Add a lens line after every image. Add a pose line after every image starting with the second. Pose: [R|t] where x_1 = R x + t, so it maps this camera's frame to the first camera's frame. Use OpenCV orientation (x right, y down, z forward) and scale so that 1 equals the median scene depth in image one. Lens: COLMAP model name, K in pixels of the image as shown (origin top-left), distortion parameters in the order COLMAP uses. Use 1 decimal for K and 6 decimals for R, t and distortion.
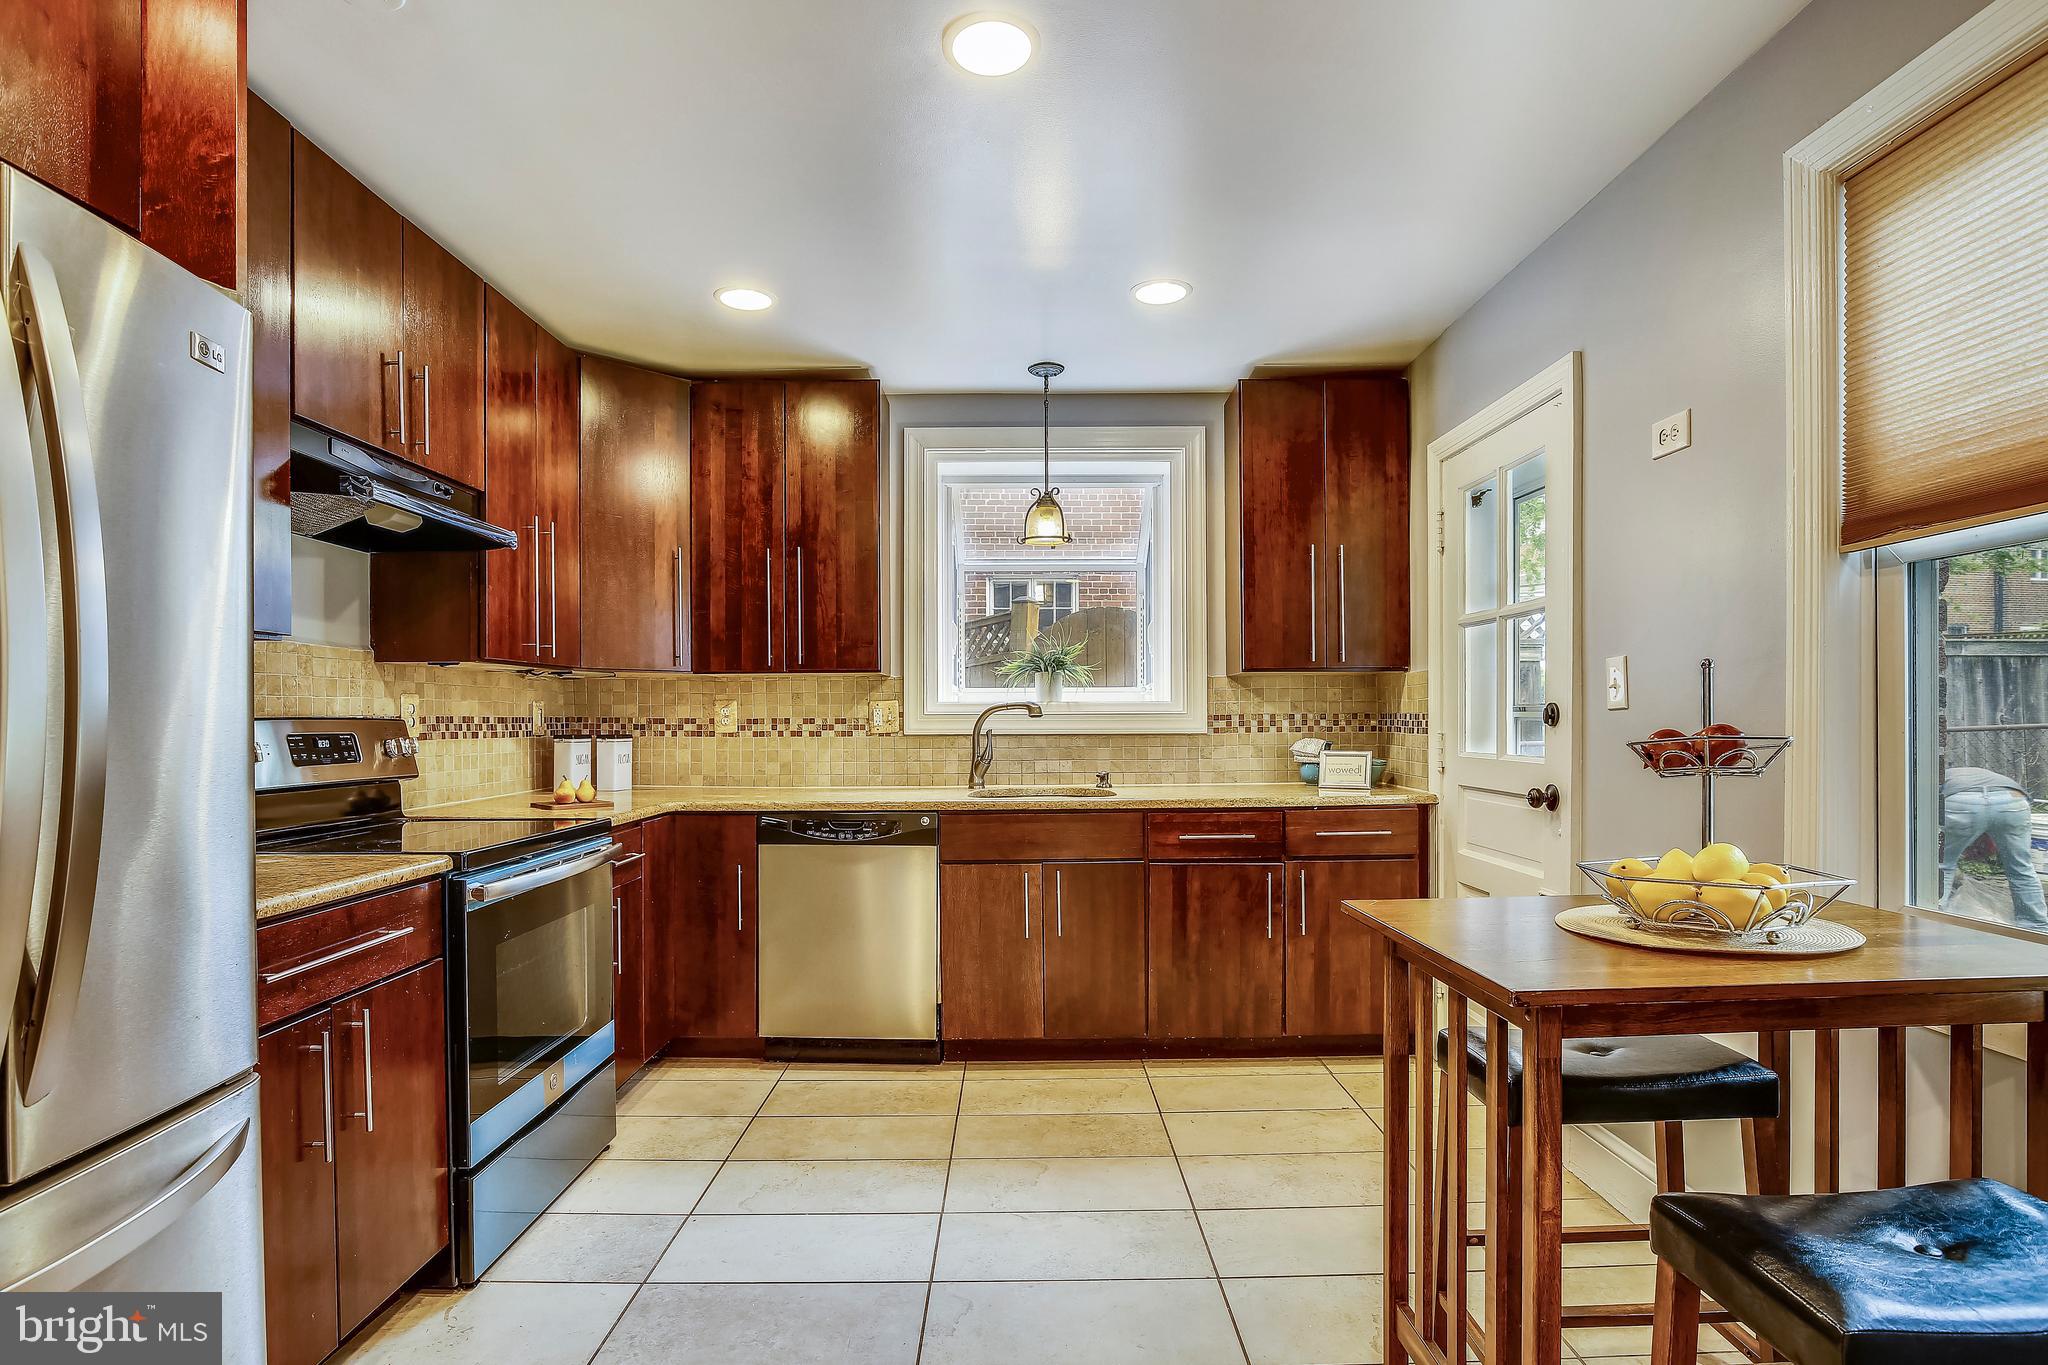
lens RADIAL K [[1019.1, 0, 1027.2], [0, 1019.1, 715.6], [0, 0, 1]] dist [-0.024270, 0.000535]
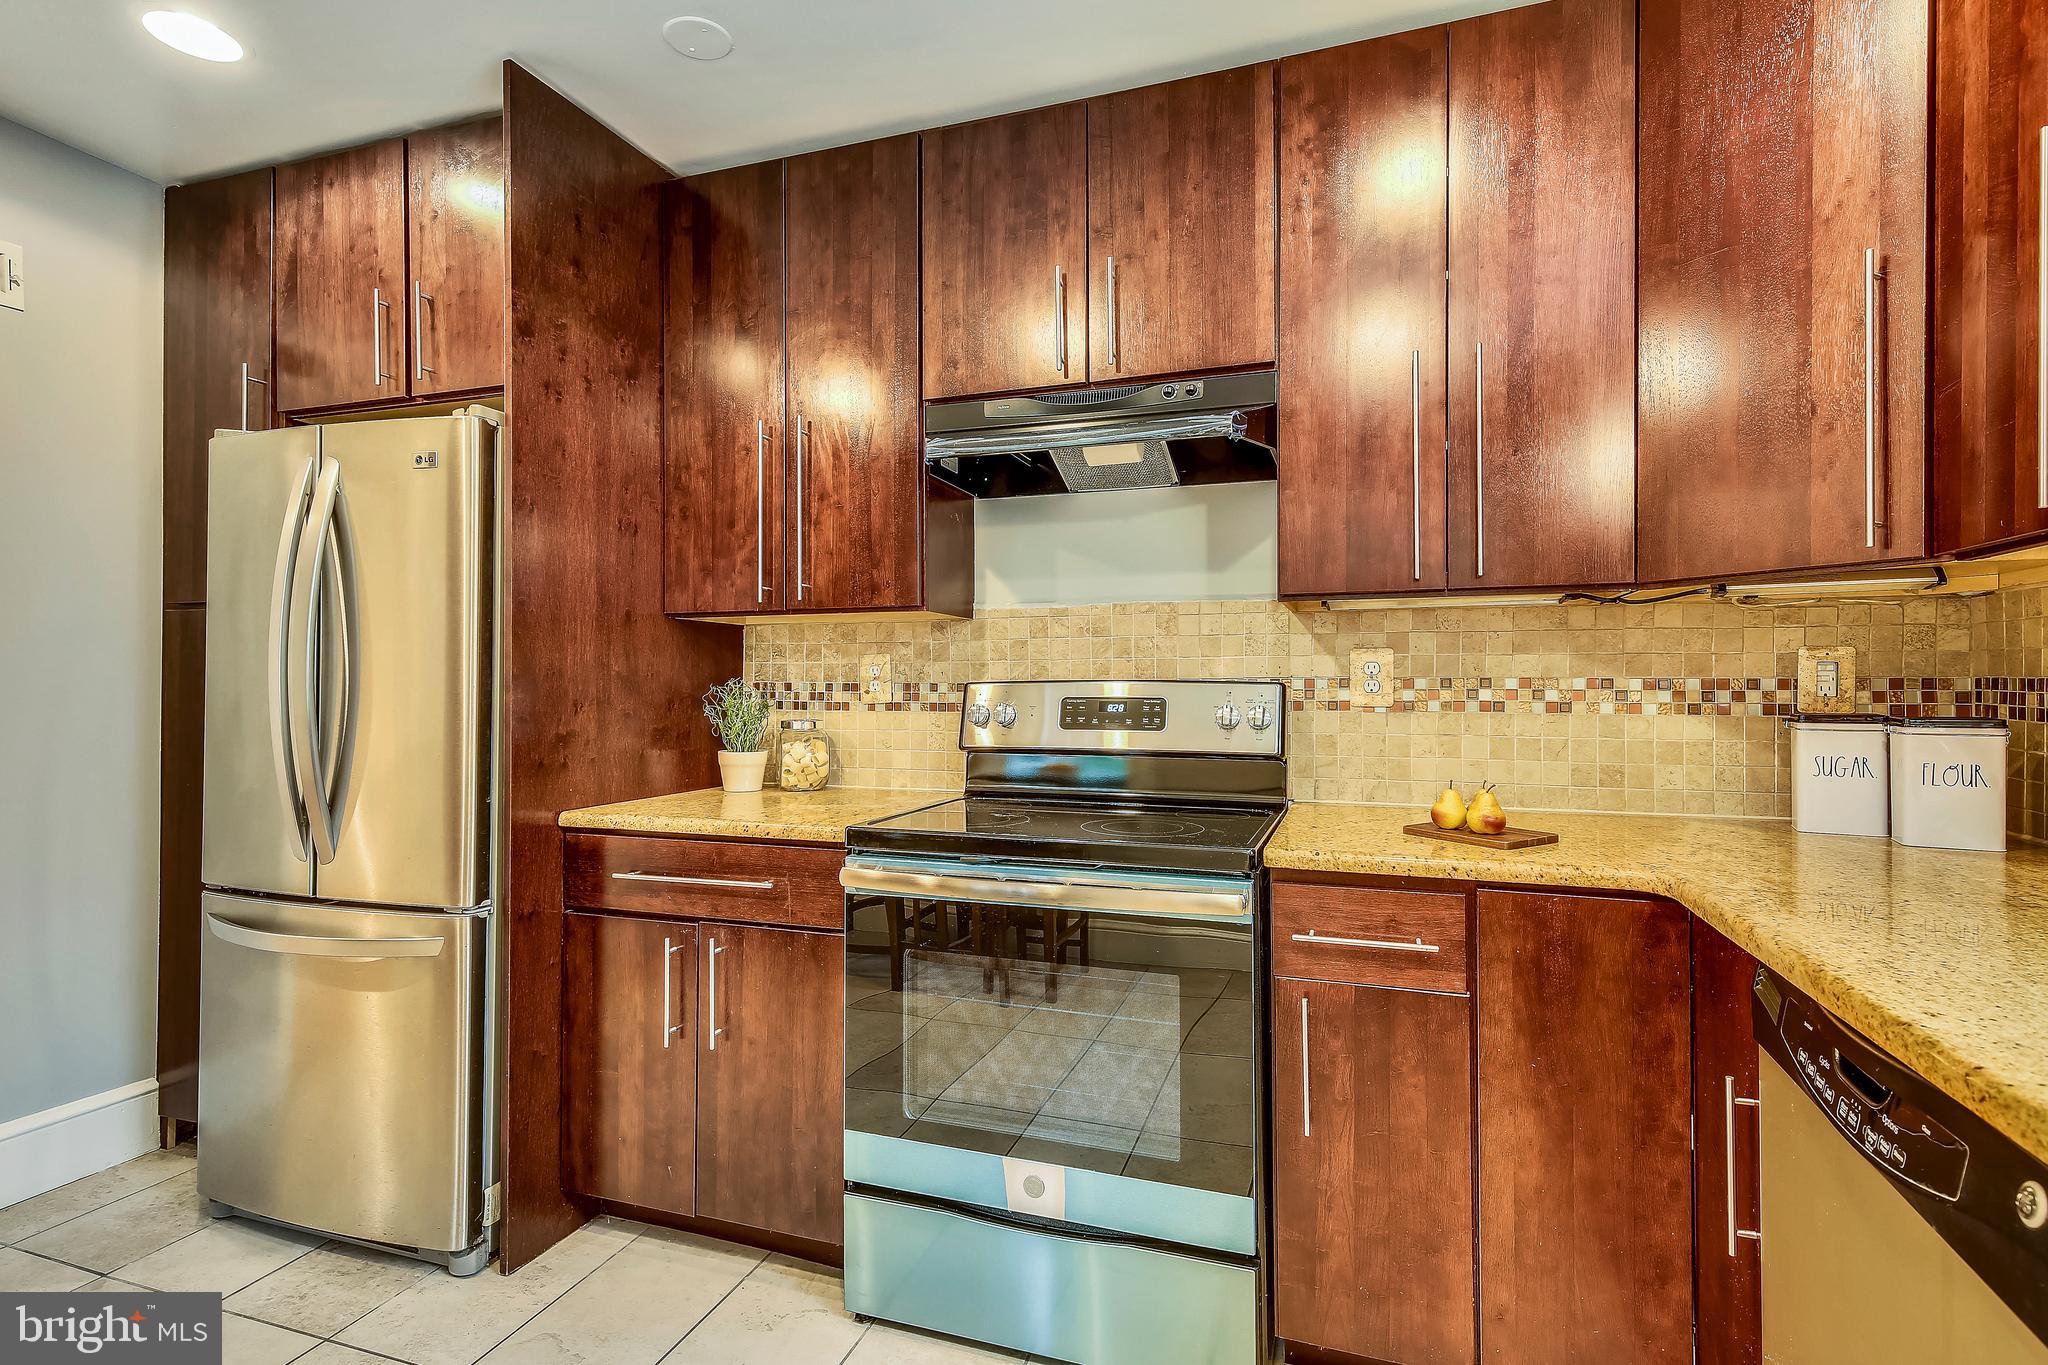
lens RADIAL K [[979.8, 0, 1022.7], [0, 979.8, 689.2], [0, 0, 1]] dist [0.002777, 0.000289]
pose [[-0.334342, 0.003984, -0.942443, 0.211559], [0.000916, 0.999992, 0.003902, 0.007518], [0.942451, 0.000441, -0.334343, 1.345432]]
